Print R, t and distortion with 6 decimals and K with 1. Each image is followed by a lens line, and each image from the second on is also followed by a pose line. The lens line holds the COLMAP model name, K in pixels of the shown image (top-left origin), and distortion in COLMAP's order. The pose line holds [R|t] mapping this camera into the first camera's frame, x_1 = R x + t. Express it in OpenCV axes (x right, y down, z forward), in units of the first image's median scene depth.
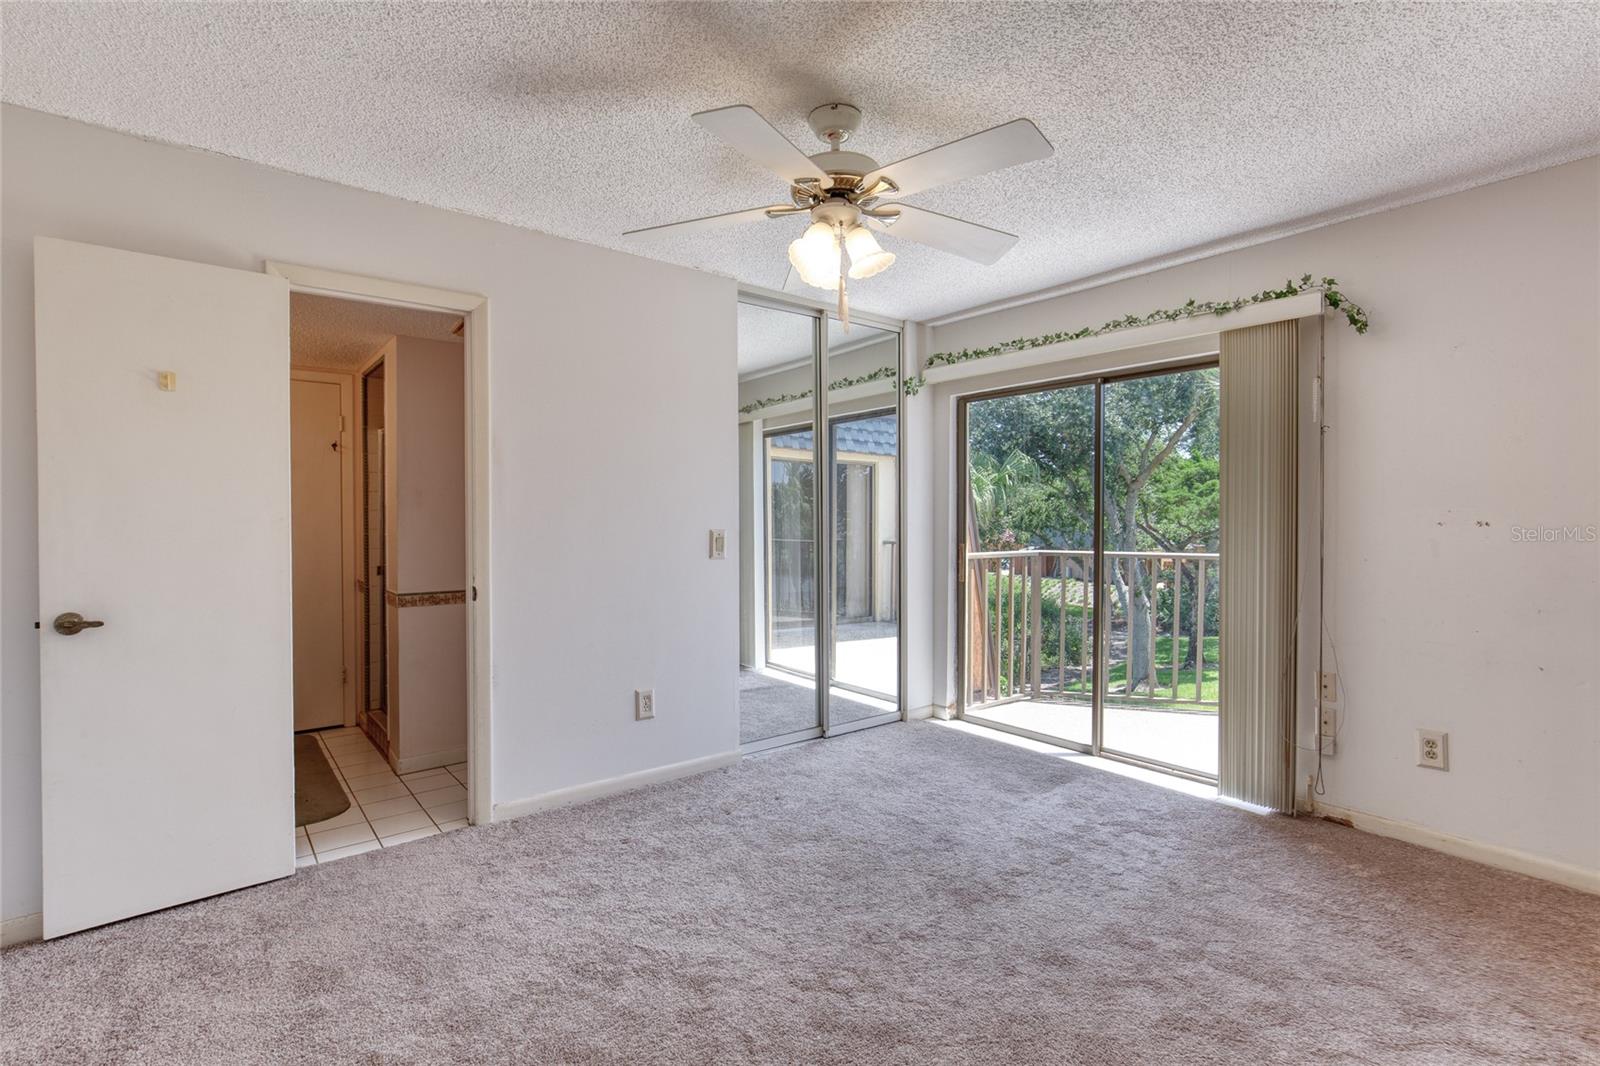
lens RADIAL K [[734.8, 0, 767.5], [0, 734.8, 534.0], [0, 0, 1]] dist [-0.013364, 0.006458]
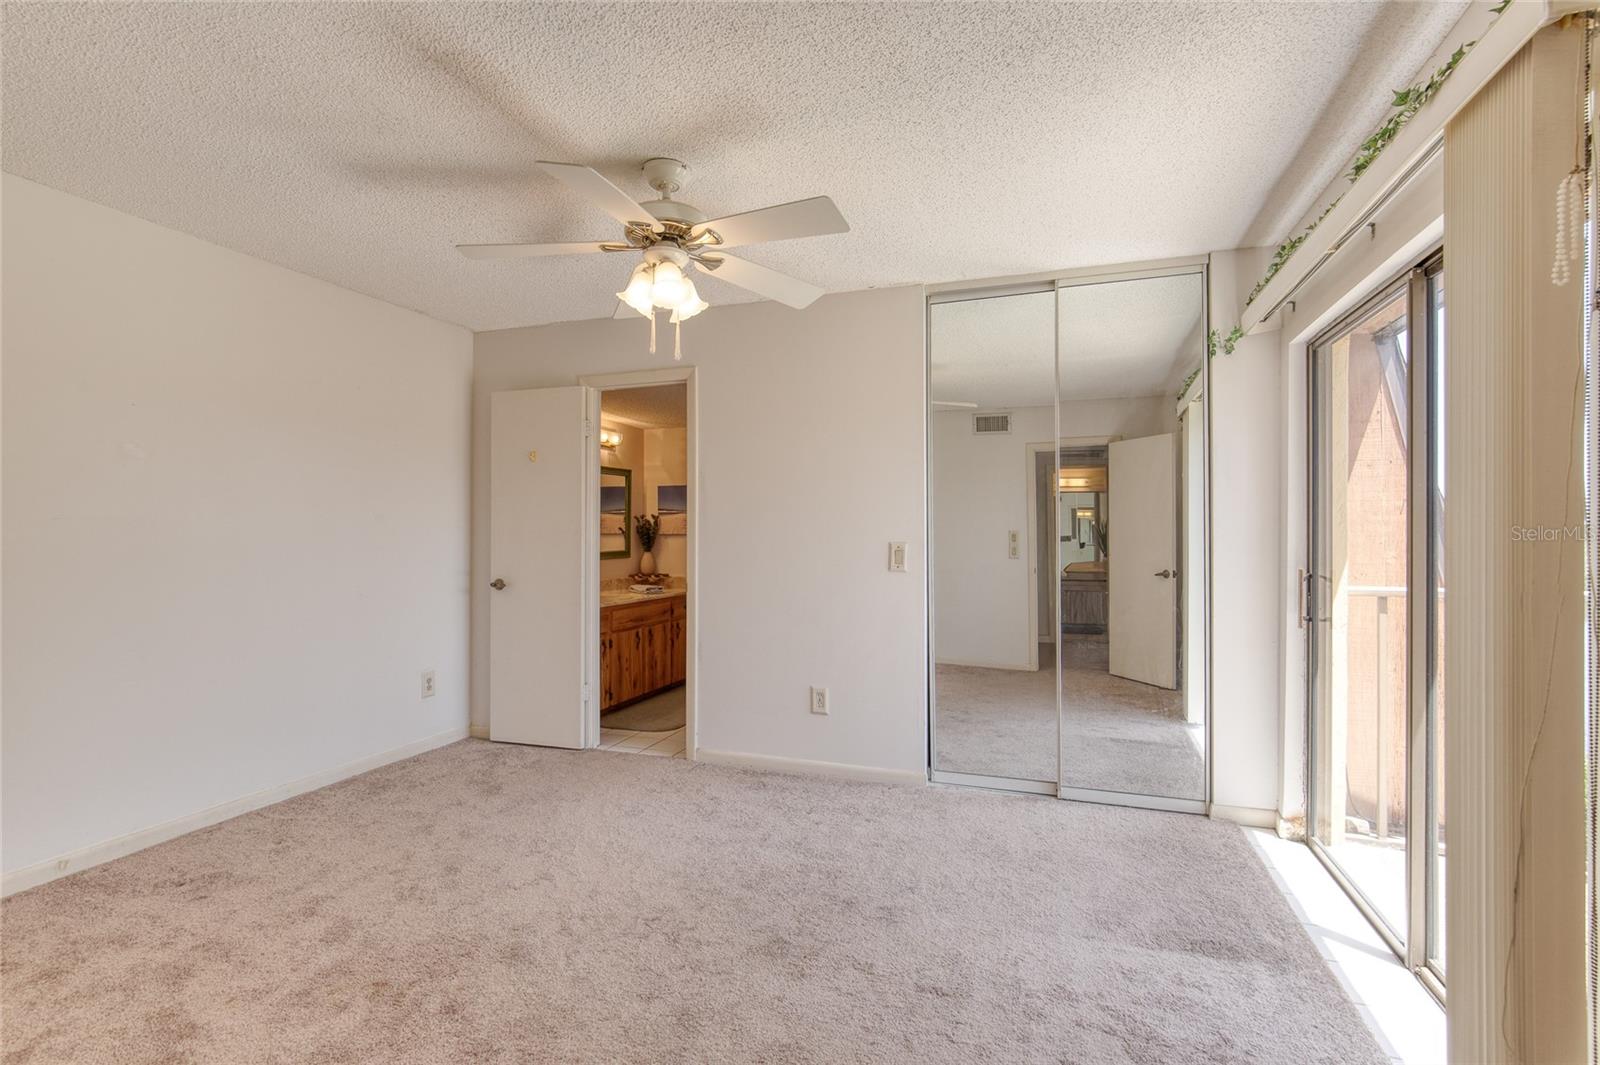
lens RADIAL K [[734.8, 0, 786.1], [0, 734.8, 530.8], [0, 0, 1]] dist [-0.013364, 0.006458]
pose [[0.550670, -0.001030, -0.834723, 0.714986], [-0.017587, 0.999763, -0.012836, -0.005818], [0.834538, 0.021748, 0.550521, 0.348463]]
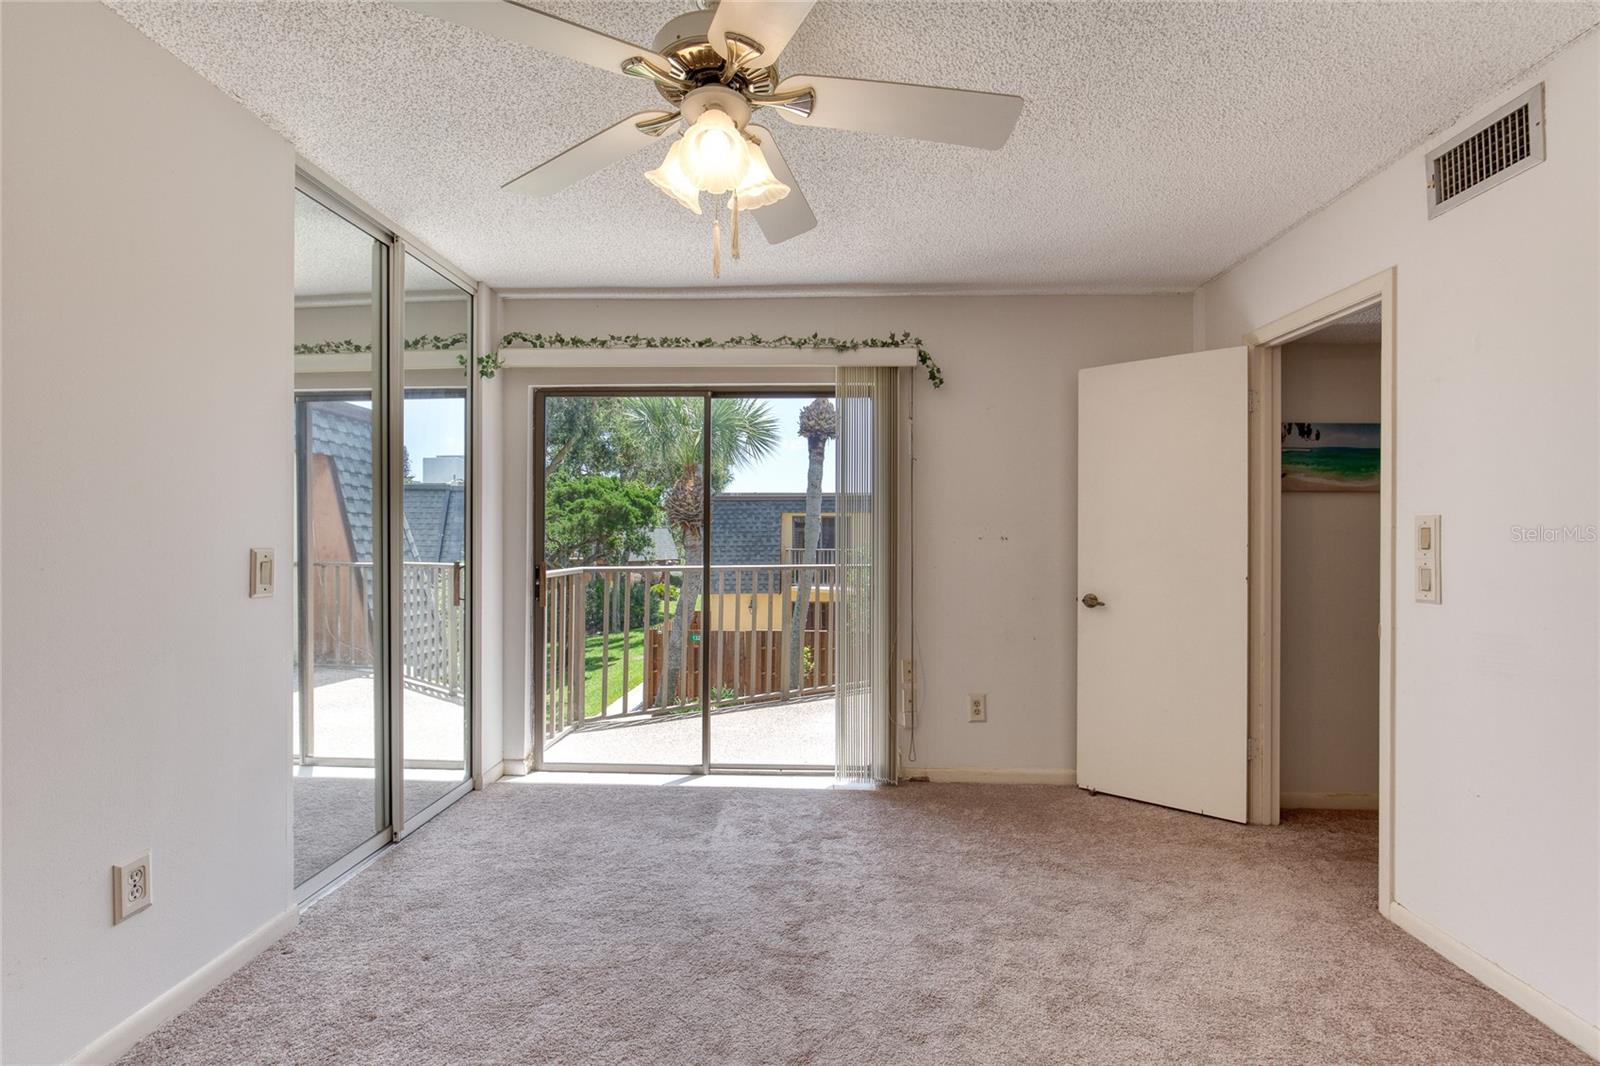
lens RADIAL K [[734.8, 0, 785.4], [0, 734.8, 537.1], [0, 0, 1]] dist [-0.013364, 0.006458]
pose [[0.644314, 0.001582, 0.764759, -0.262667], [0.010361, 0.999888, -0.010798, -0.004148], [-0.764691, 0.014881, 0.644226, 0.310808]]
